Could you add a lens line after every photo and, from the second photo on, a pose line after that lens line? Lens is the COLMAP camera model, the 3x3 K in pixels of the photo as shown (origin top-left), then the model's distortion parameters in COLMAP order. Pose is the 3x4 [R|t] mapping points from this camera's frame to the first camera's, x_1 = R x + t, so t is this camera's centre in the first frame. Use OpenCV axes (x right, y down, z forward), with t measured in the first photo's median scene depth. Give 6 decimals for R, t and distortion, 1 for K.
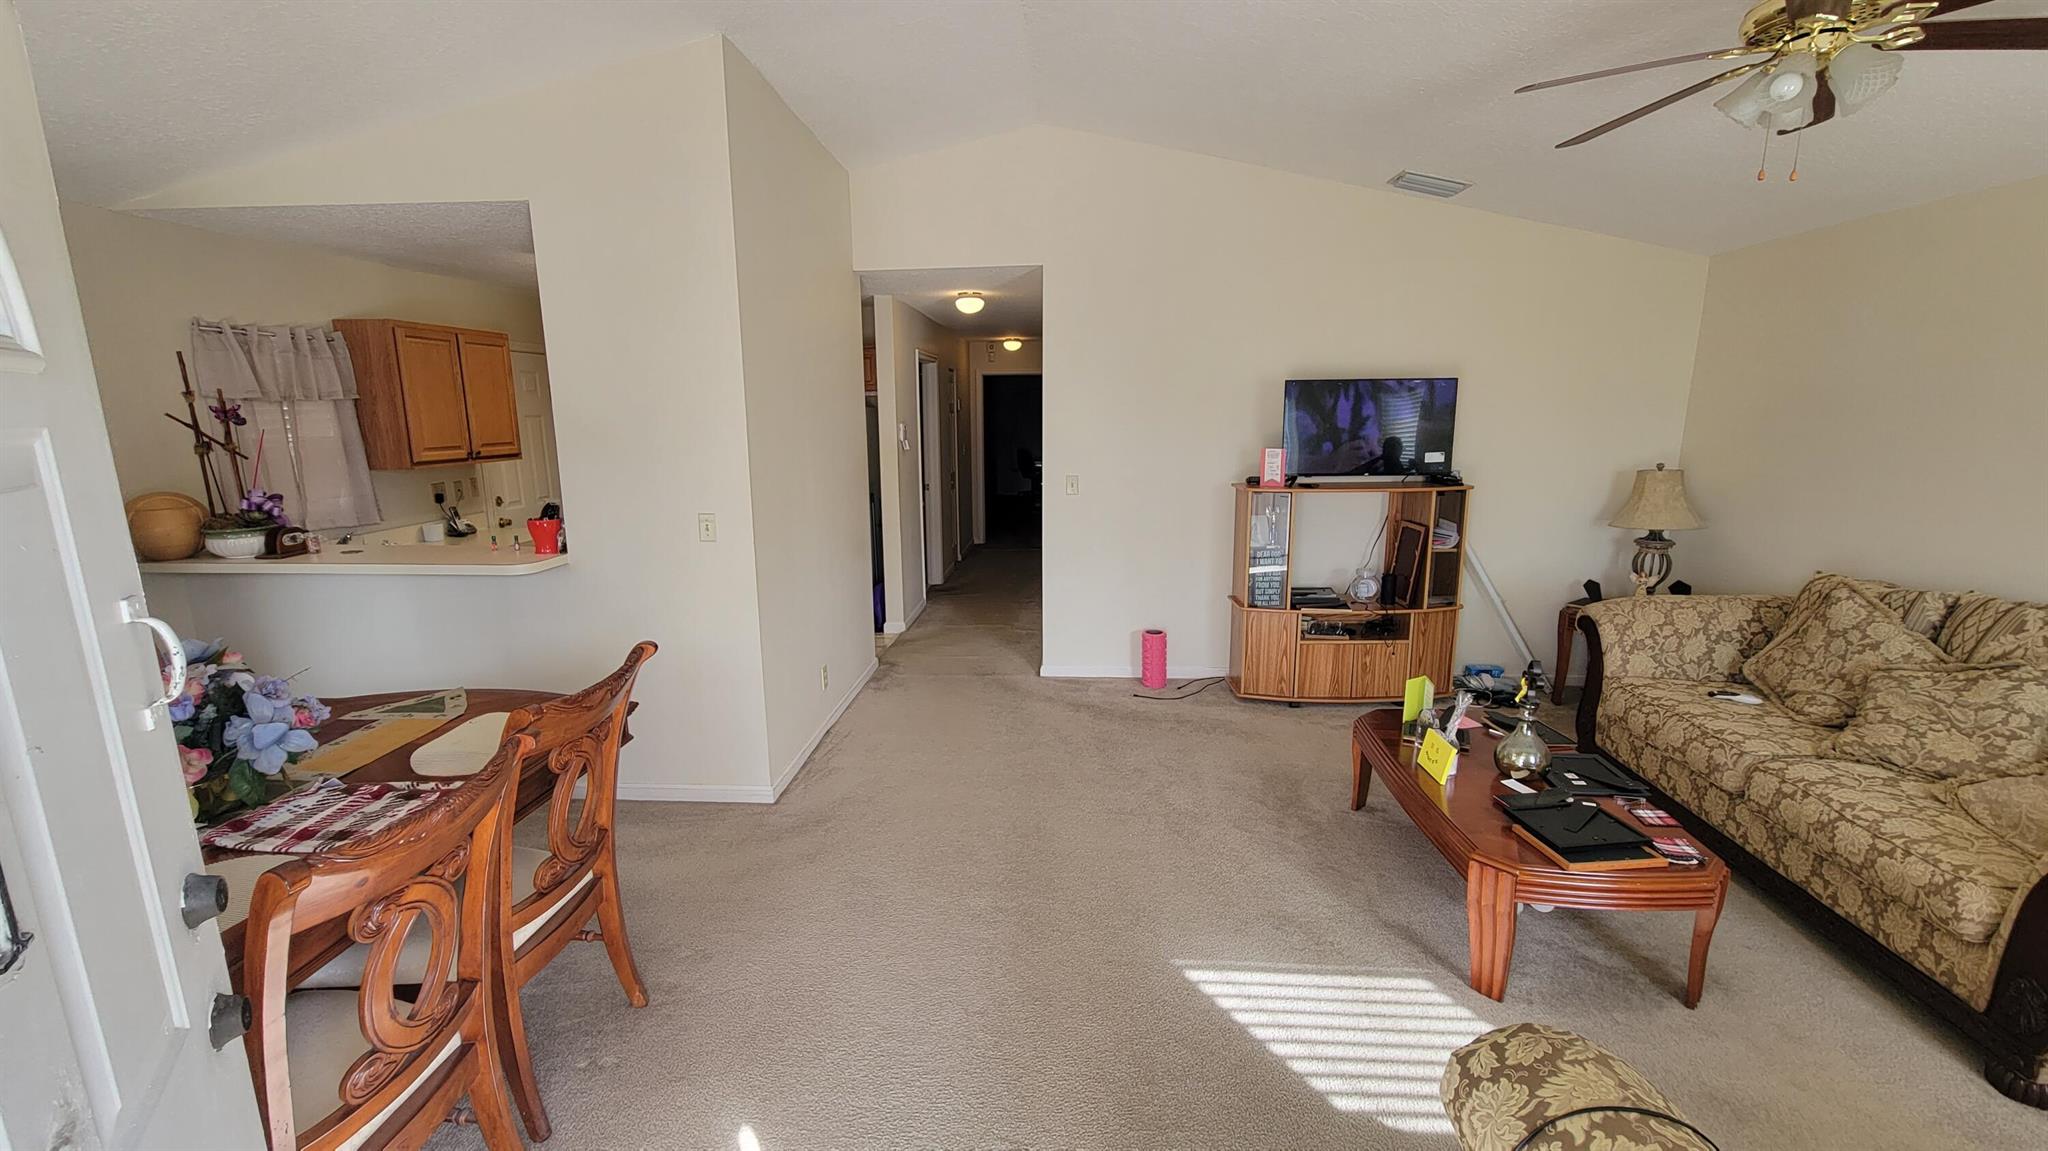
lens RADIAL K [[831.1, 0, 1011.9], [0, 831.1, 577.7], [0, 0, 1]] dist [0.002160, -0.001451]
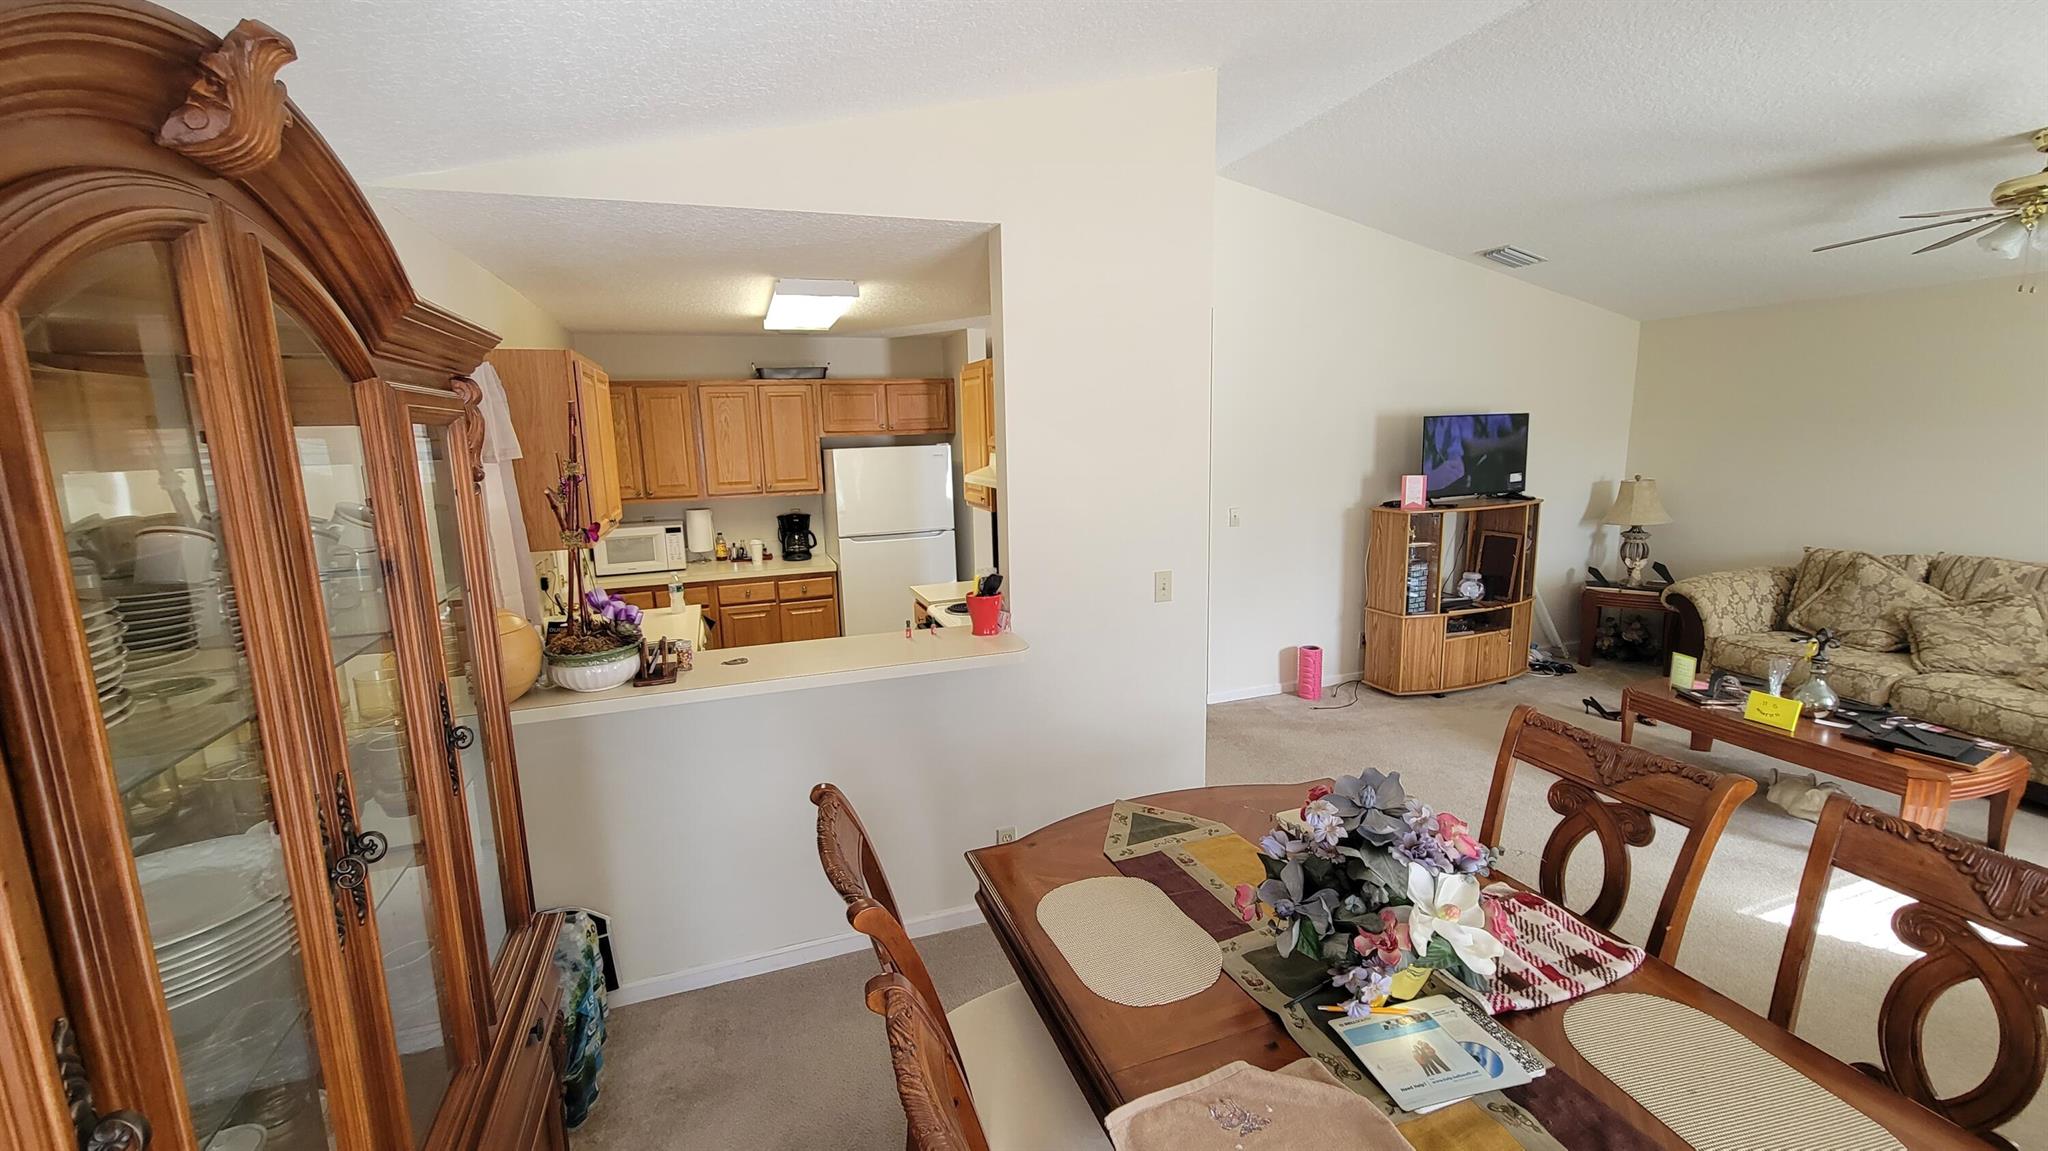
lens RADIAL K [[831.1, 0, 1017.8], [0, 831.1, 566.4], [0, 0, 1]] dist [0.002160, -0.001451]
pose [[0.919098, -0.081872, 0.385431, -0.873667], [0.097997, 0.994936, -0.022342, -0.078797], [-0.381649, 0.058306, 0.922466, 0.200808]]
